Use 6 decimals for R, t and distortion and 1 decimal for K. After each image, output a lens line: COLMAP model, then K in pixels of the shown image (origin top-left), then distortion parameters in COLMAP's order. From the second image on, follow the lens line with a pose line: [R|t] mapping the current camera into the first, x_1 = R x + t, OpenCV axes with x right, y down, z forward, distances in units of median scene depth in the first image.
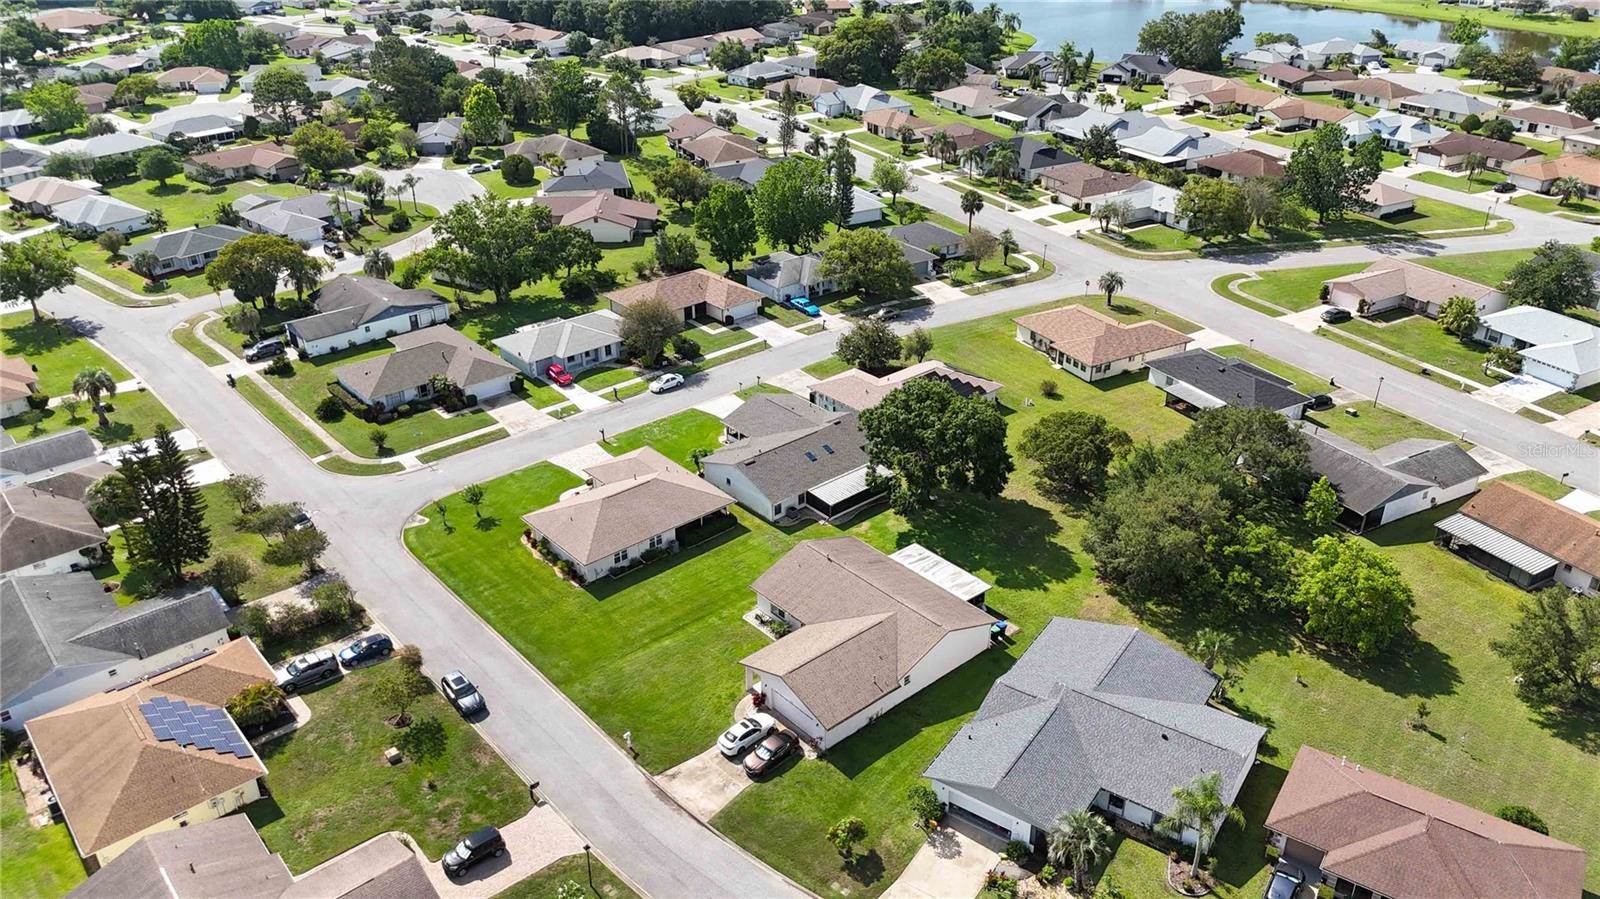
lens RADIAL K [[1177.1, 0, 801.2], [0, 1177.1, 452.9], [0, 0, 1]] dist [0.055821, -0.055506]
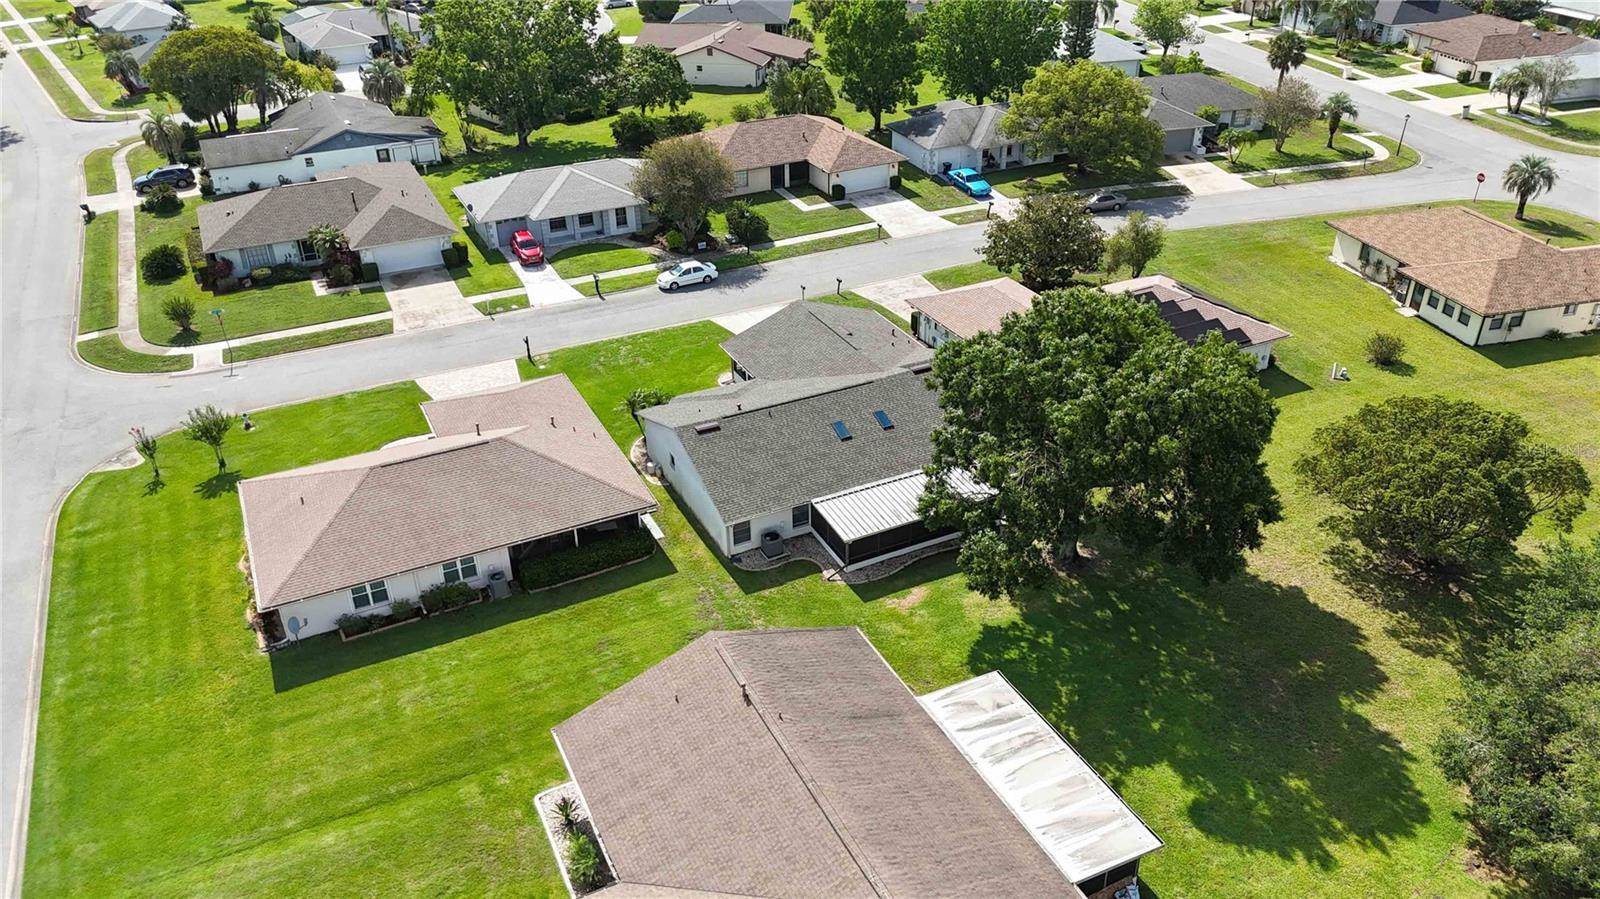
lens RADIAL K [[1177.1, 0, 801.9], [0, 1177.1, 449.5], [0, 0, 1]] dist [0.055821, -0.055506]
pose [[0.967009, 0.122765, -0.223208, 0.084842], [-0.113215, 0.992039, 0.055142, -0.011696], [0.228201, -0.028052, 0.973210, 0.435666]]
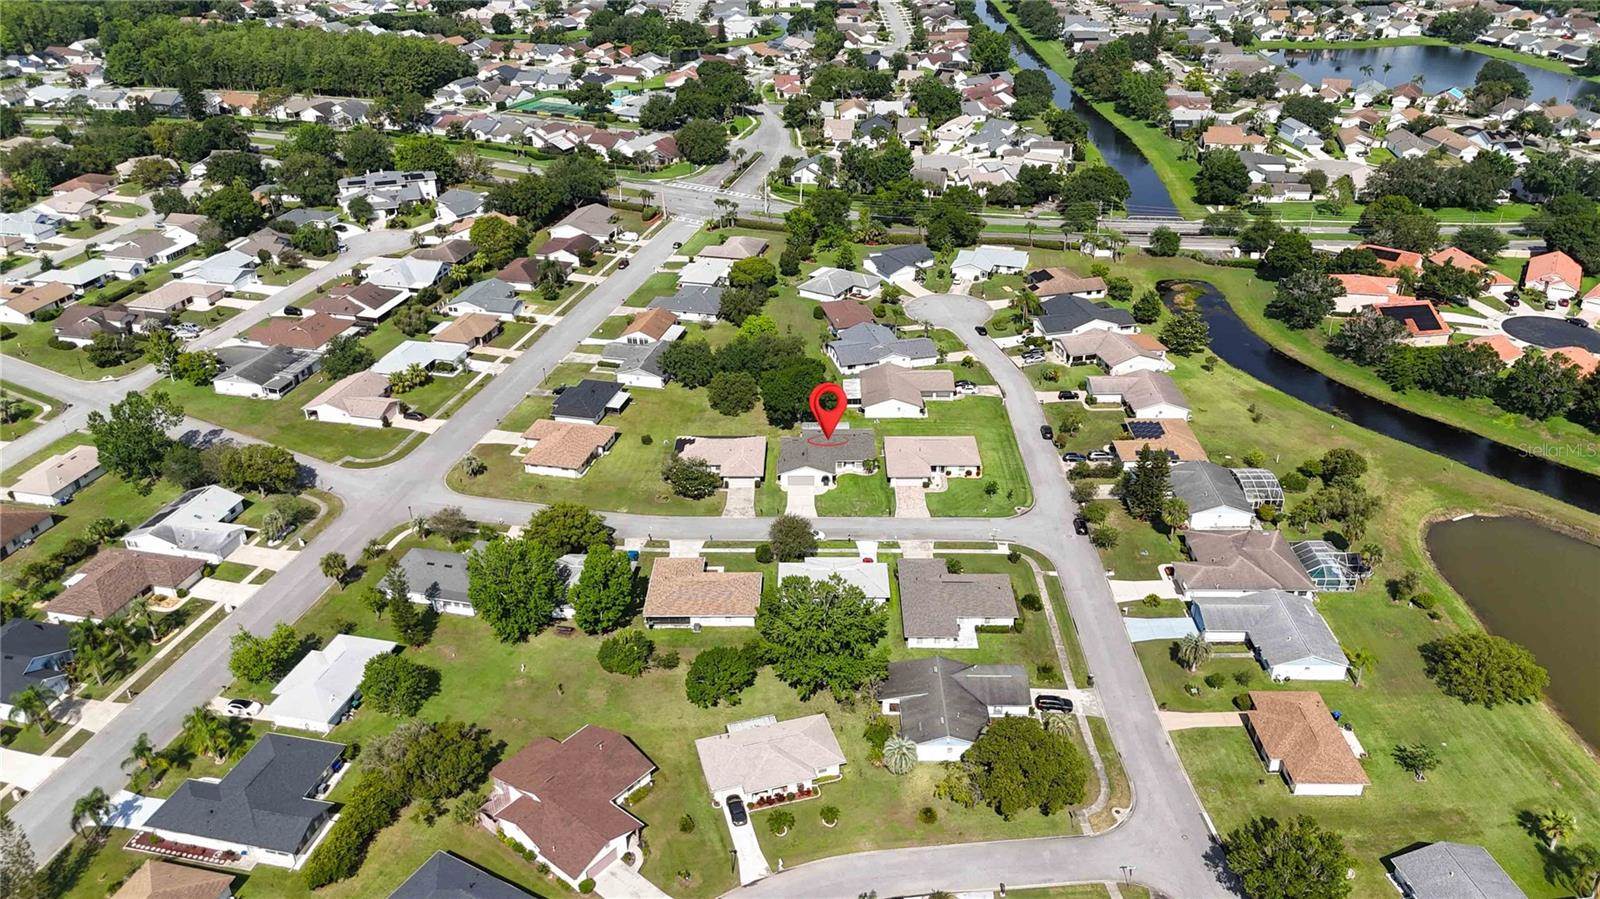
lens RADIAL K [[1177.1, 0, 793.5], [0, 1177.1, 444.1], [0, 0, 1]] dist [0.055821, -0.055506]
pose [[-0.743946, -0.298187, 0.598021, -0.892824], [0.325161, 0.620294, 0.713797, -1.116990], [-0.583794, 0.725479, -0.364506, 1.442710]]
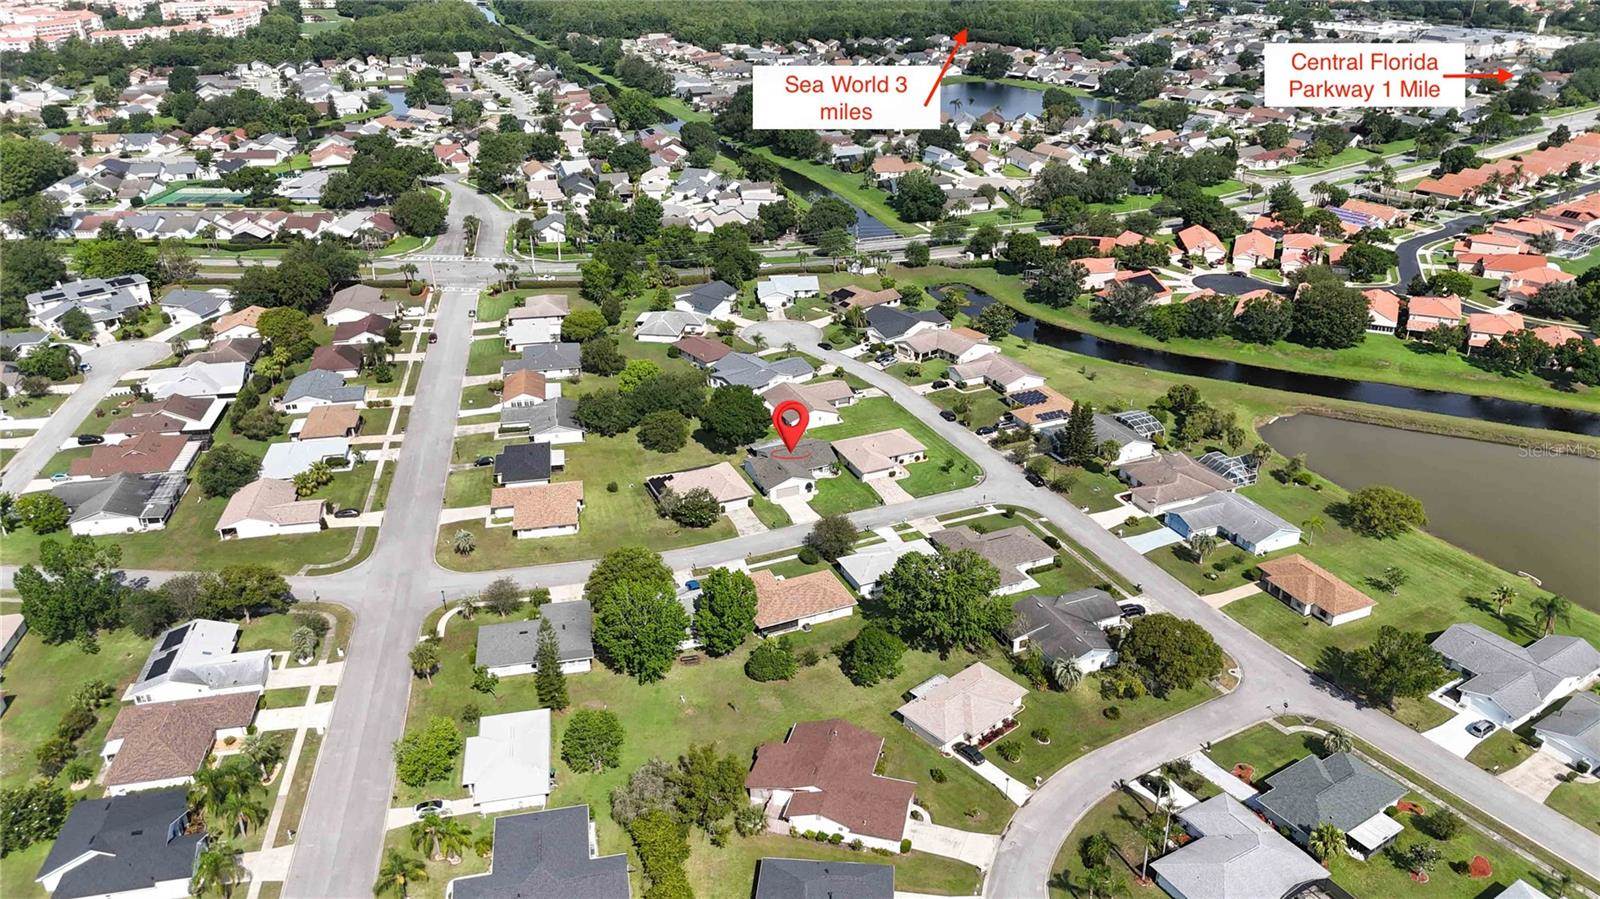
lens RADIAL K [[1177.1, 0, 795.5], [0, 1177.1, 453.6], [0, 0, 1]] dist [0.055821, -0.055506]
pose [[-0.953567, -0.114539, 0.278551, -0.473641], [0.154805, 0.606946, 0.779520, -1.292824], [-0.258351, 0.786446, -0.561033, 1.775910]]
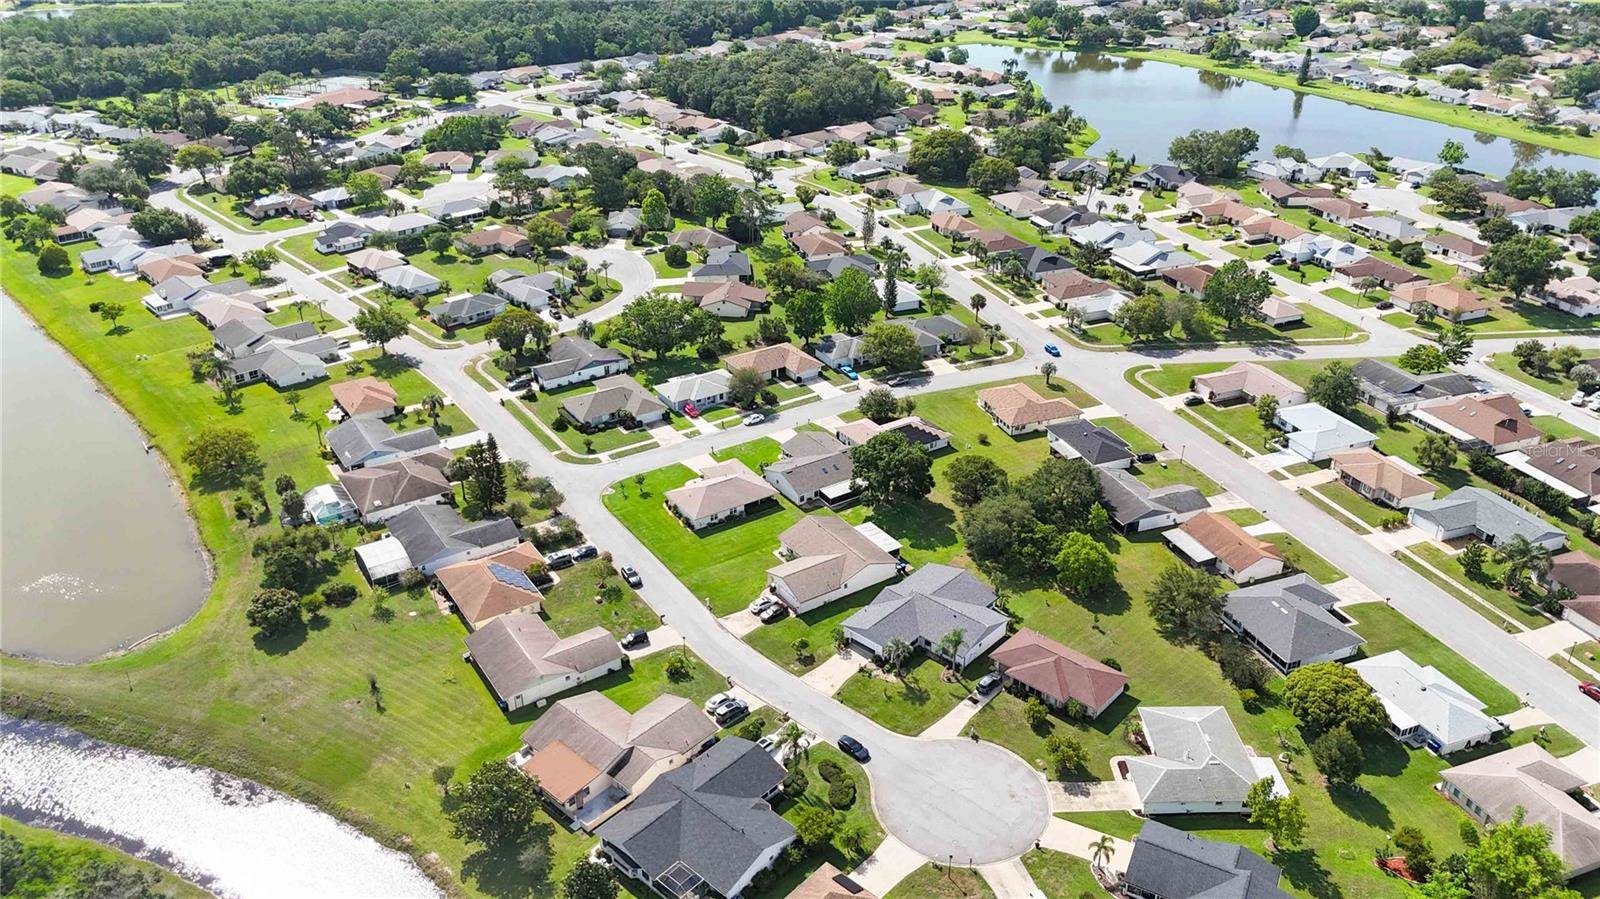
lens RADIAL K [[1177.1, 0, 793.1], [0, 1177.1, 443.2], [0, 0, 1]] dist [0.055821, -0.055506]
pose [[0.990415, 0.065056, -0.121847, 0.145332], [-0.066005, 0.997812, -0.003766, -0.023656], [0.121335, 0.011772, 0.992542, -0.640978]]
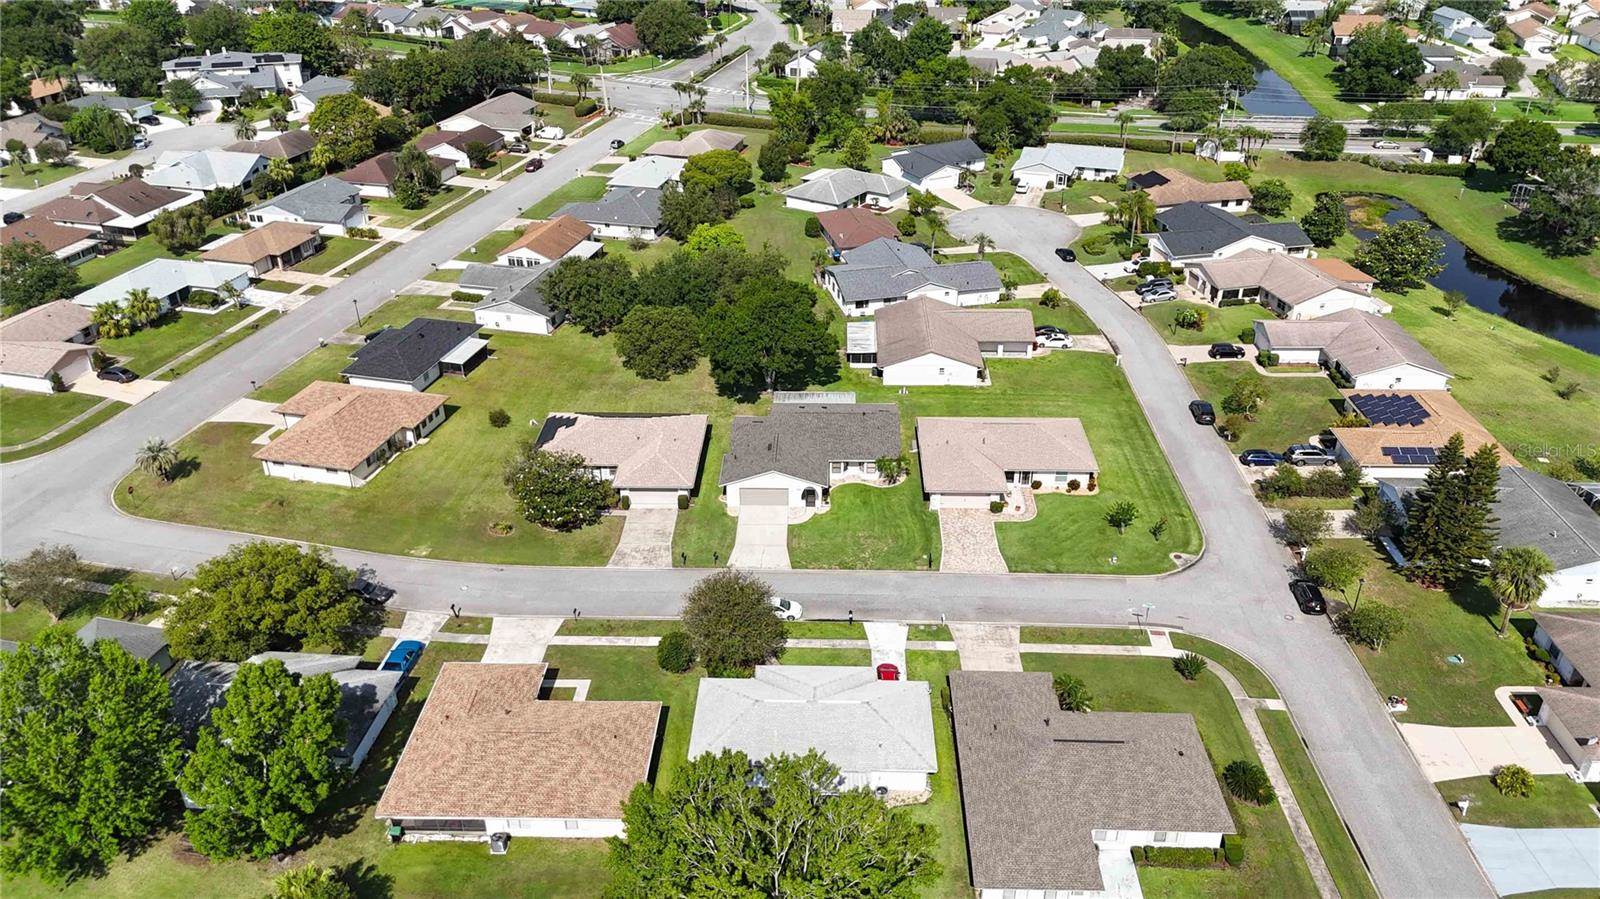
lens RADIAL K [[1177.1, 0, 796.5], [0, 1177.1, 449.3], [0, 0, 1]] dist [0.055821, -0.055506]
pose [[-0.735097, -0.315889, 0.599872, -0.513207], [0.325793, 0.611363, 0.721175, -0.616782], [-0.594551, 0.725568, -0.346497, 1.171015]]
